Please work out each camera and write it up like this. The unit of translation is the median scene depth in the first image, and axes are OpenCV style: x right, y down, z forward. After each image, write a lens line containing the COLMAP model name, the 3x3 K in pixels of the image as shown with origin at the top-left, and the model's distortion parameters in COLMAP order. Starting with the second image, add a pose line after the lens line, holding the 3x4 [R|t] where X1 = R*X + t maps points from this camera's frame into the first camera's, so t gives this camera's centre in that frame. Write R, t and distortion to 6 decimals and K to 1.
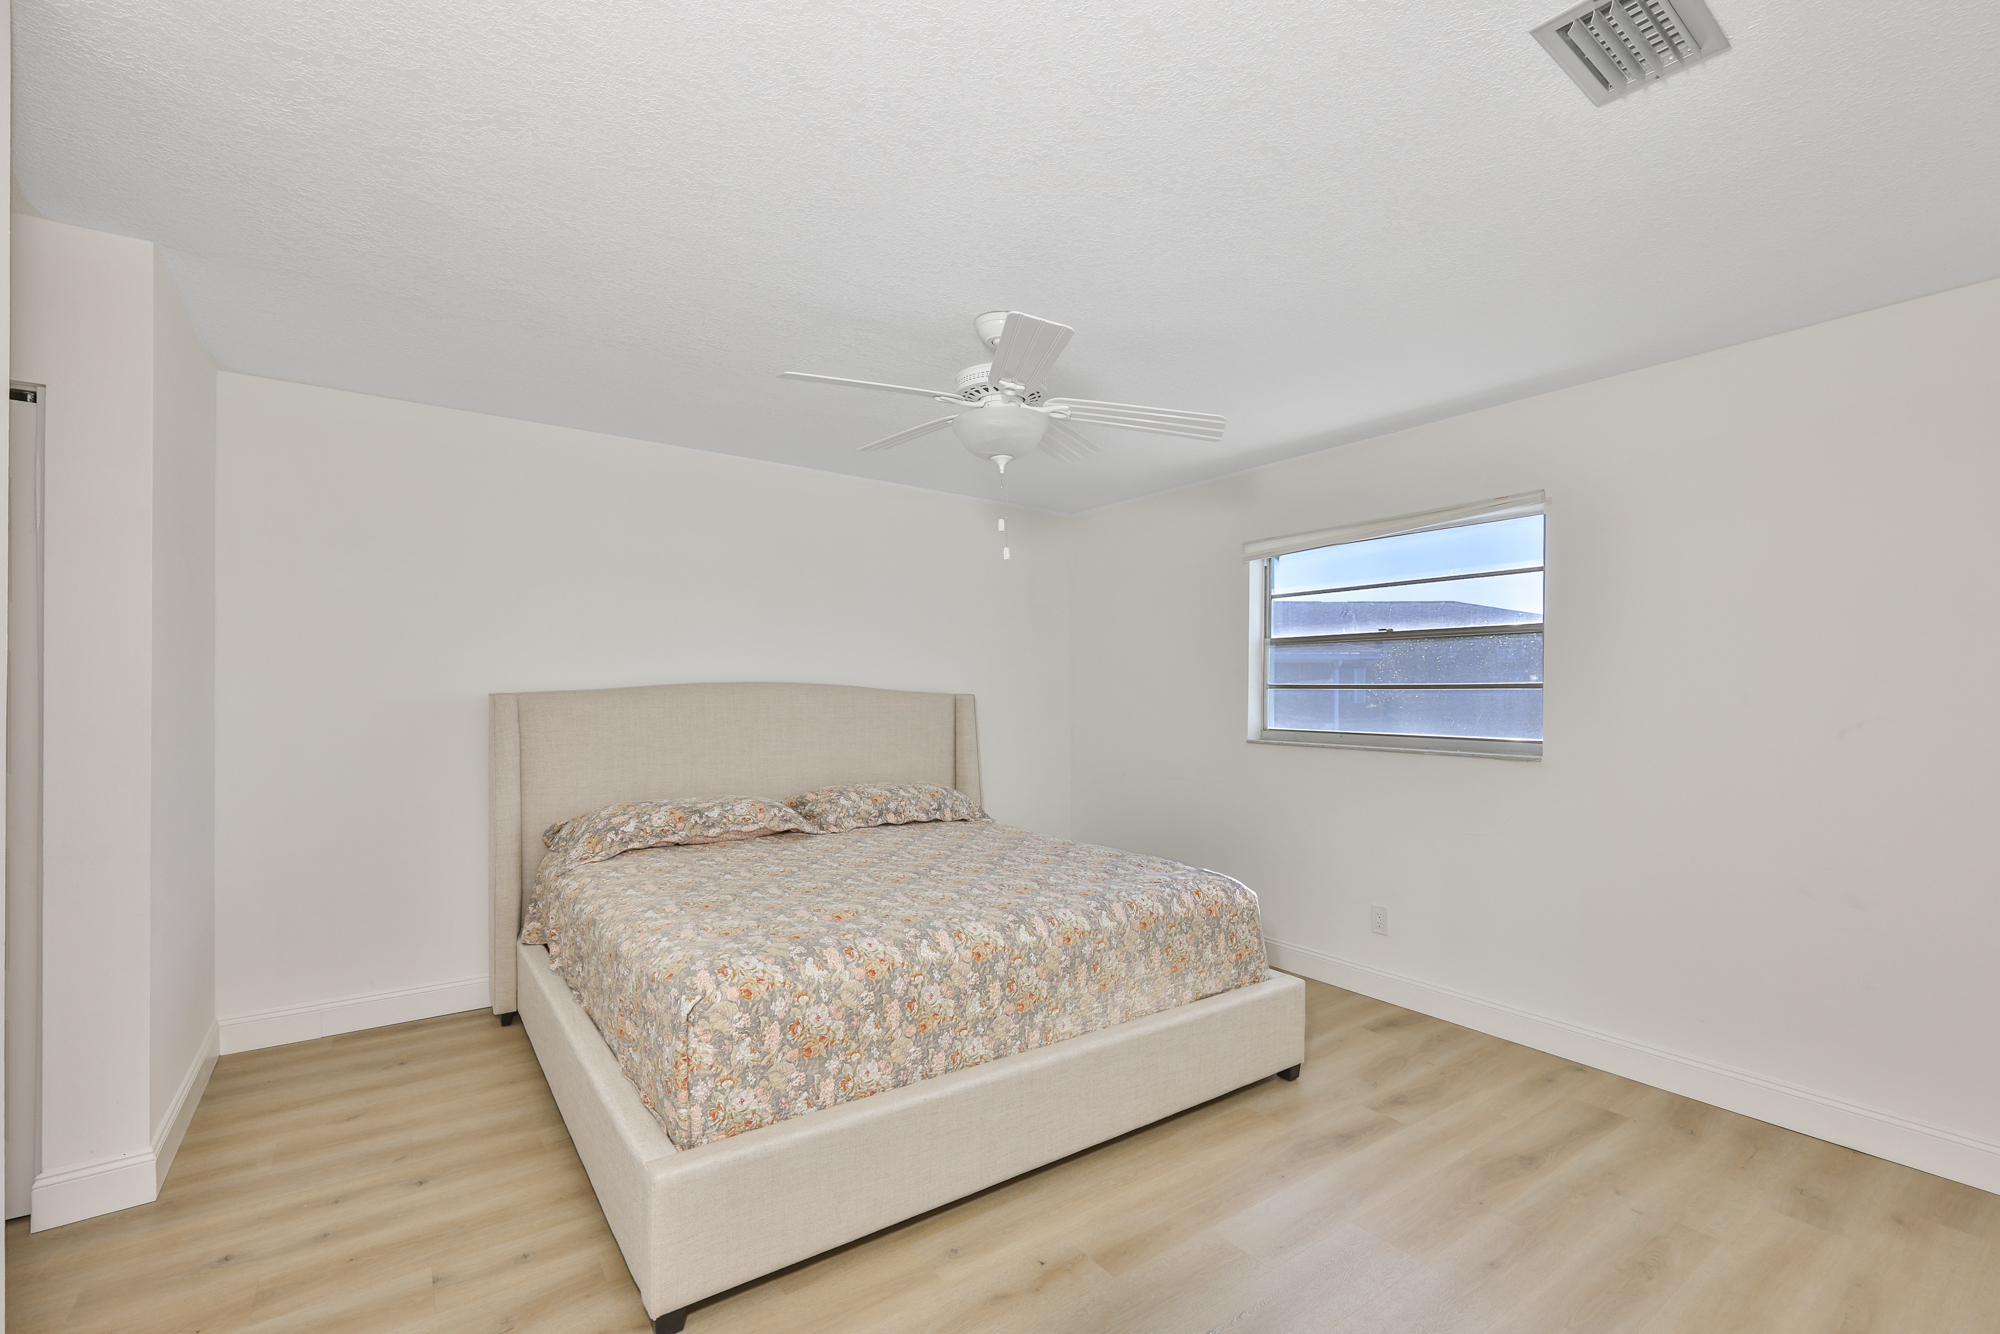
lens RADIAL K [[862.1, 0, 994.6], [0, 862.1, 680.3], [0, 0, 1]] dist [-0.003782, -0.000038]
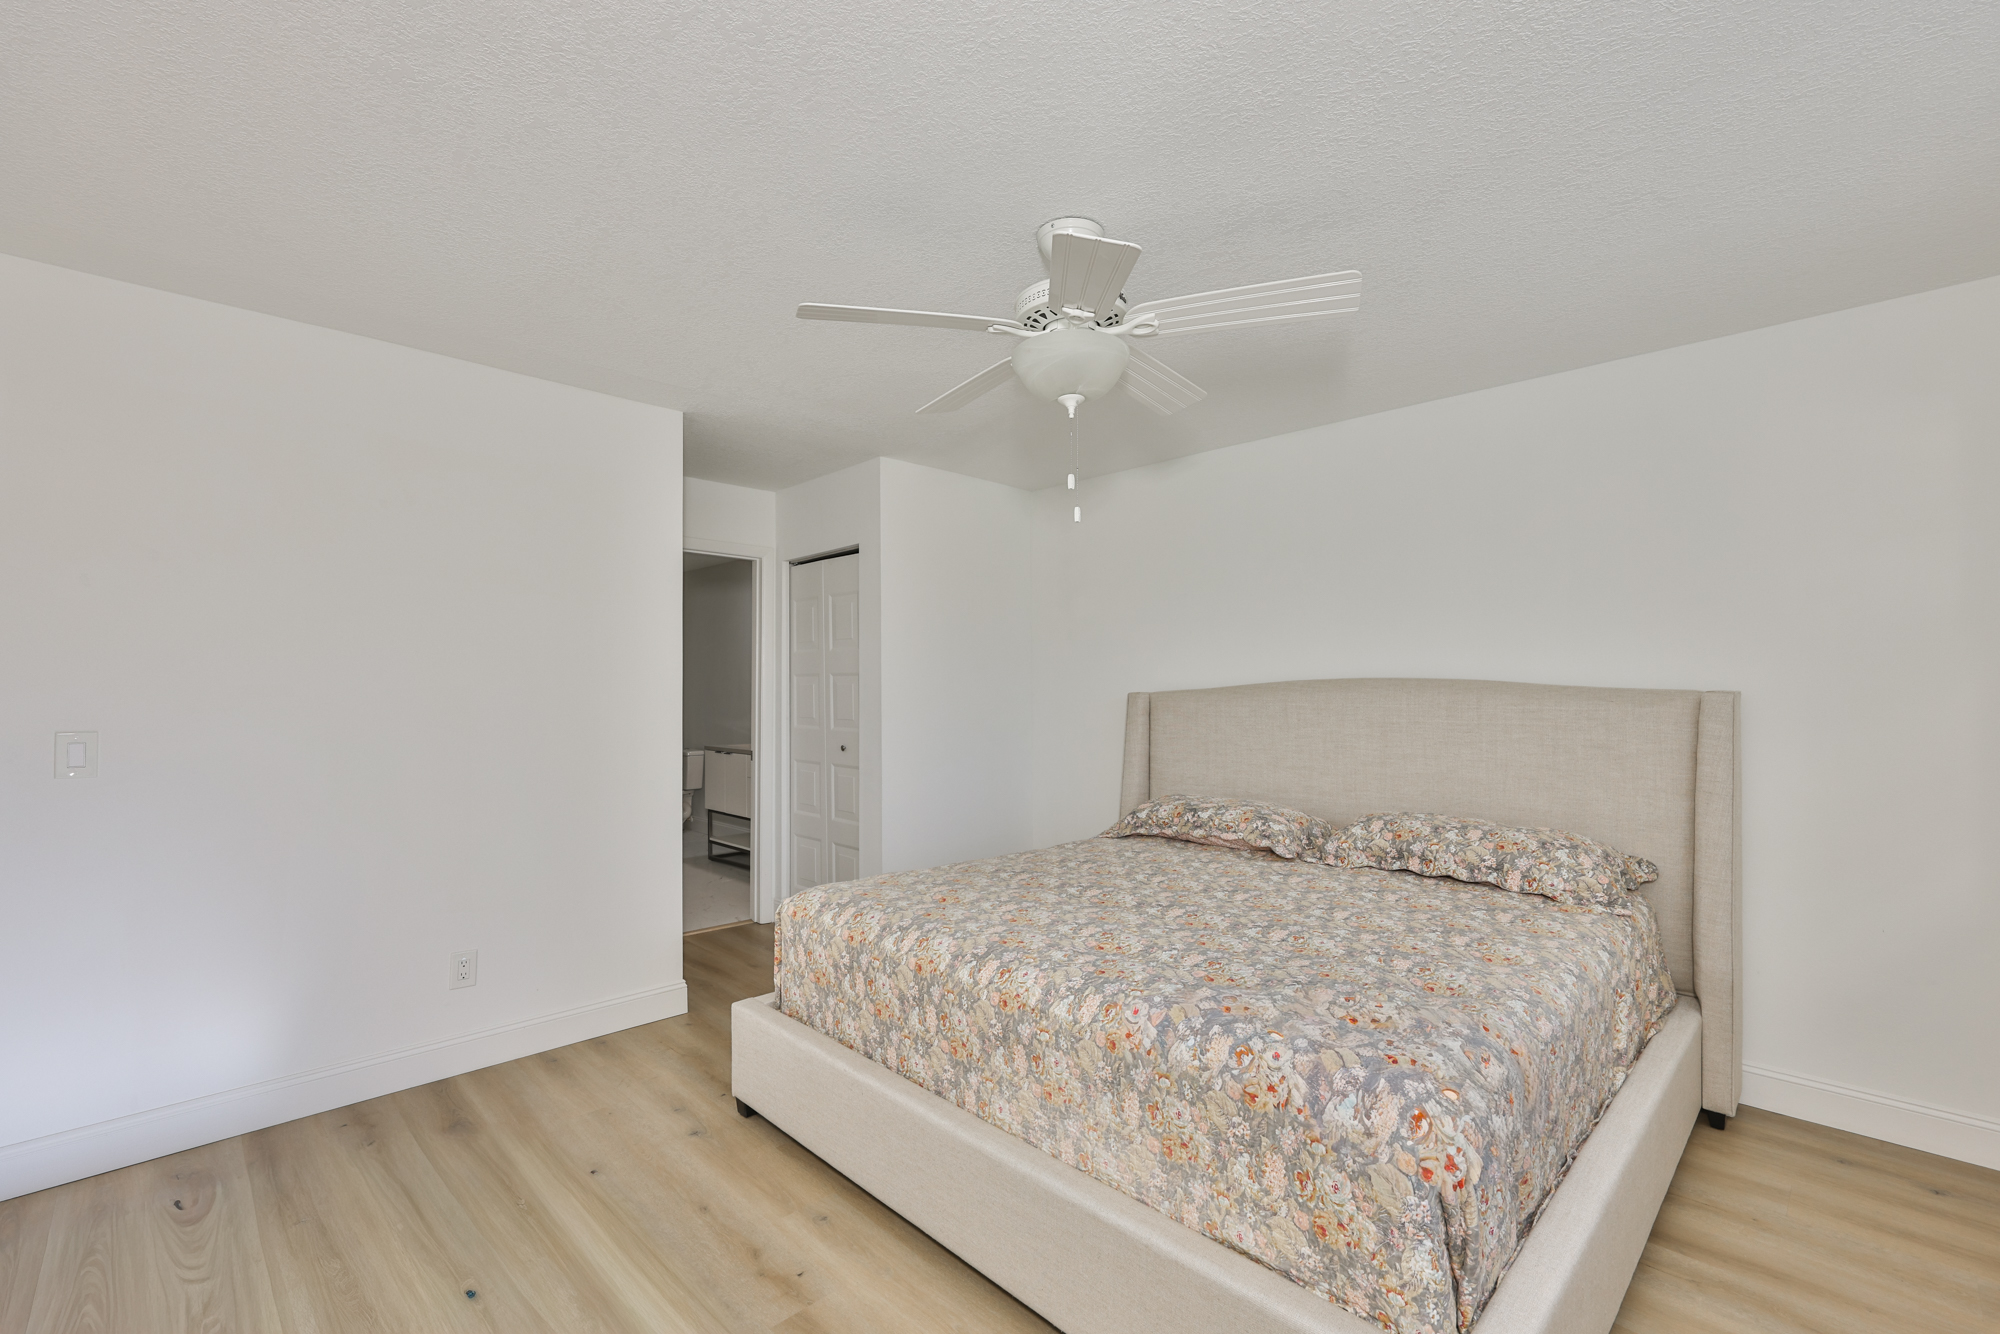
lens RADIAL K [[862.1, 0, 994.9], [0, 862.1, 682.9], [0, 0, 1]] dist [-0.003782, -0.000038]
pose [[0.150840, -0.017181, -0.988409, 0.772446], [0.014230, 0.999783, -0.015207, 0.021076], [0.988456, -0.011772, 0.151052, 0.789569]]
